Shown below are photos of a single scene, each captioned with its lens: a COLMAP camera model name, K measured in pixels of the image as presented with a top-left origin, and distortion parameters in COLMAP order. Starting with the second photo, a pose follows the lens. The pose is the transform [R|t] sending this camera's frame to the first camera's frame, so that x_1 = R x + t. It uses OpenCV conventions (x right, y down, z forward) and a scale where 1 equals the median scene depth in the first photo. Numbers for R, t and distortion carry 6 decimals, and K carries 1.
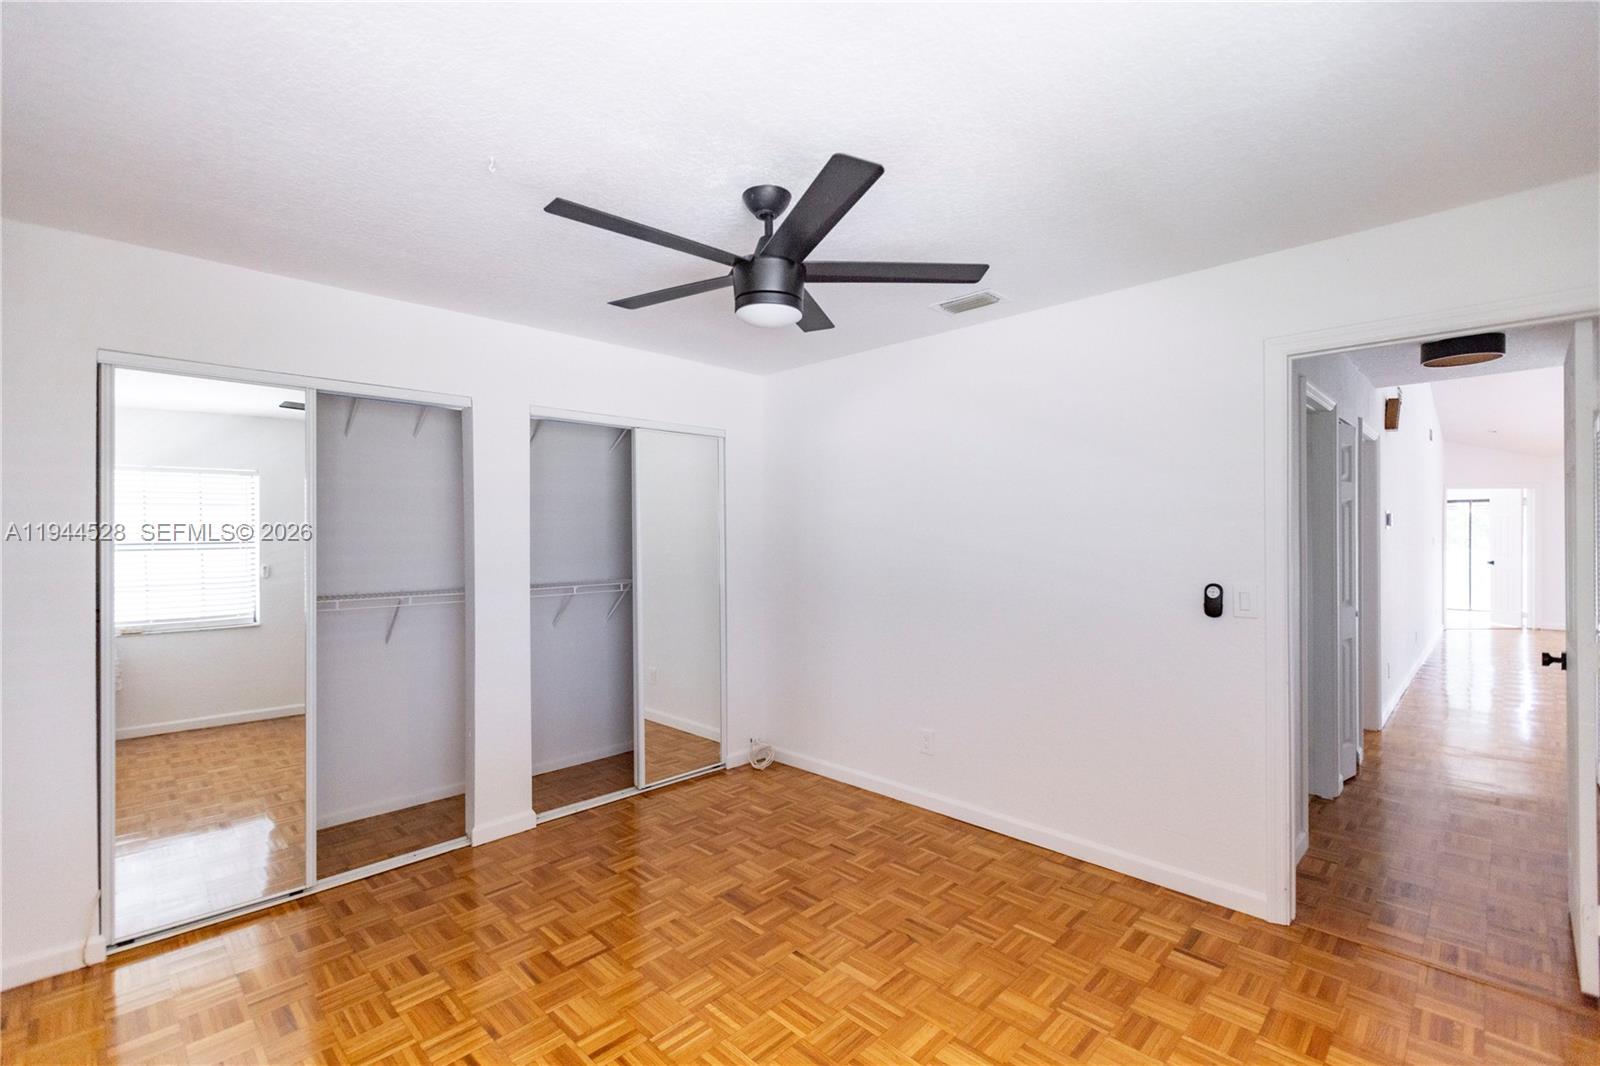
lens RADIAL K [[701.8, 0, 800.0], [0, 701.8, 533.0], [0, 0, 1]] dist [0.000974, 0.000200]
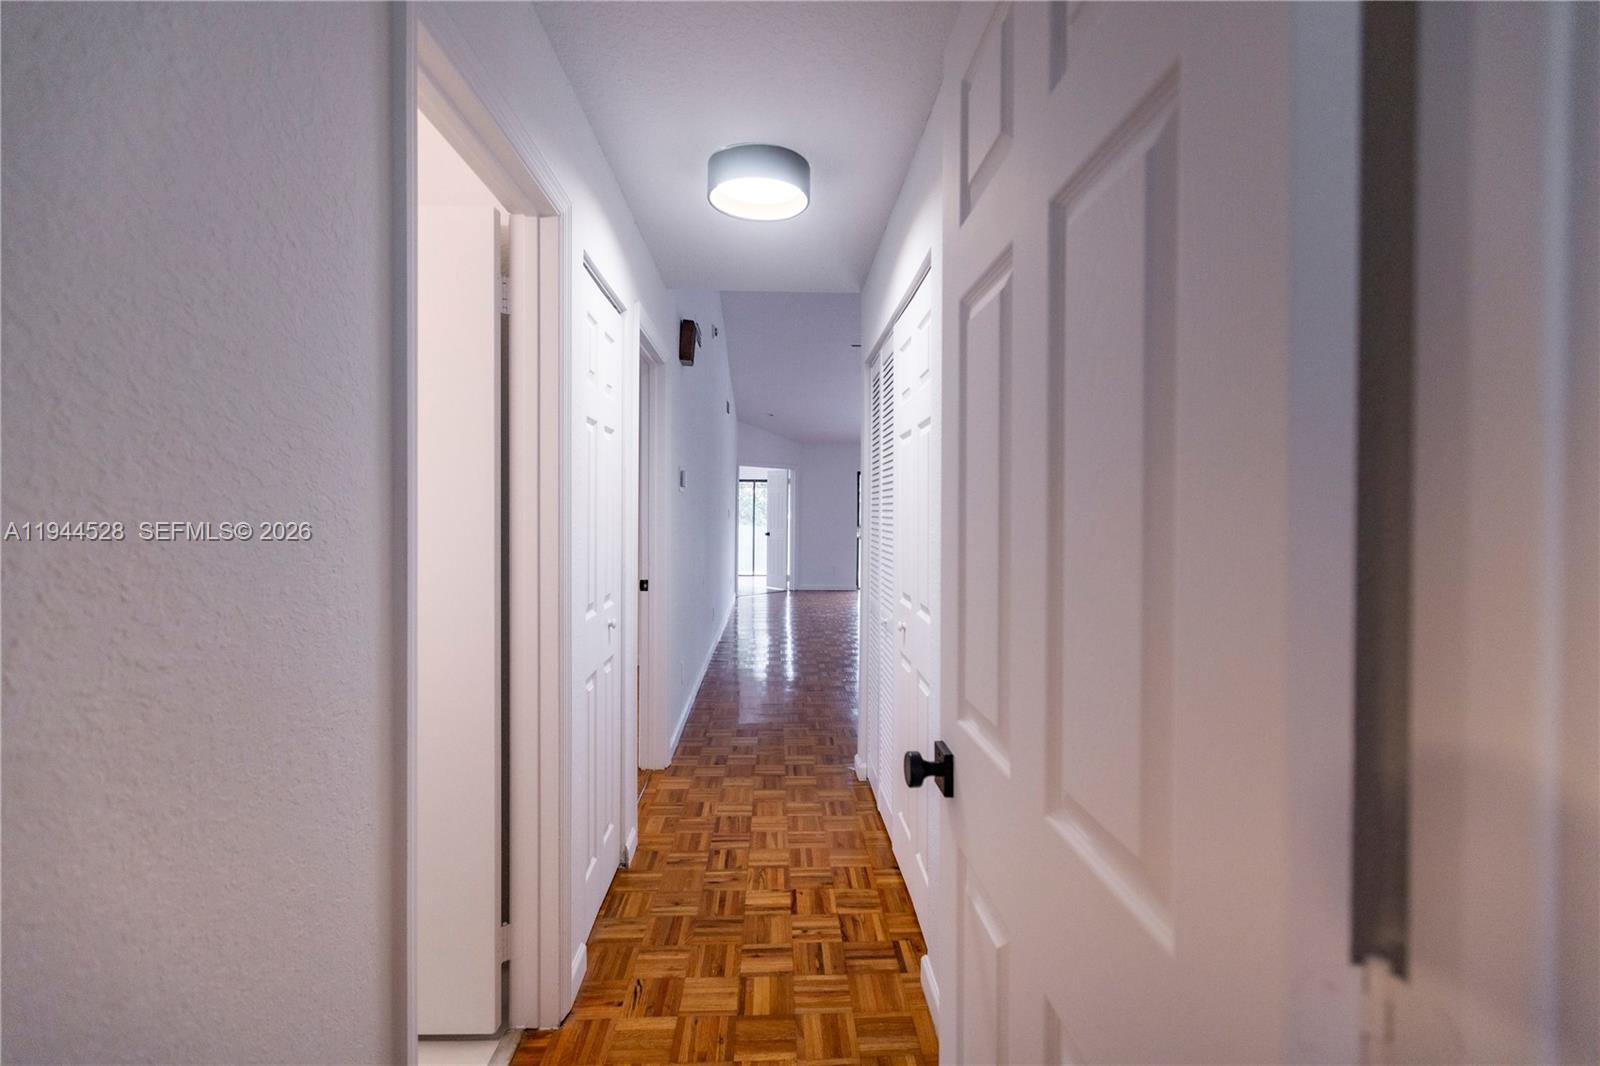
lens RADIAL K [[747.4, 0, 794.1], [0, 747.4, 526.4], [0, 0, 1]] dist [-0.004079, -0.001062]
pose [[0.684647, -0.005930, 0.728851, 0.156331], [-0.010965, 0.999770, 0.018434, 0.008269], [-0.728793, -0.020612, 0.684424, 0.167707]]
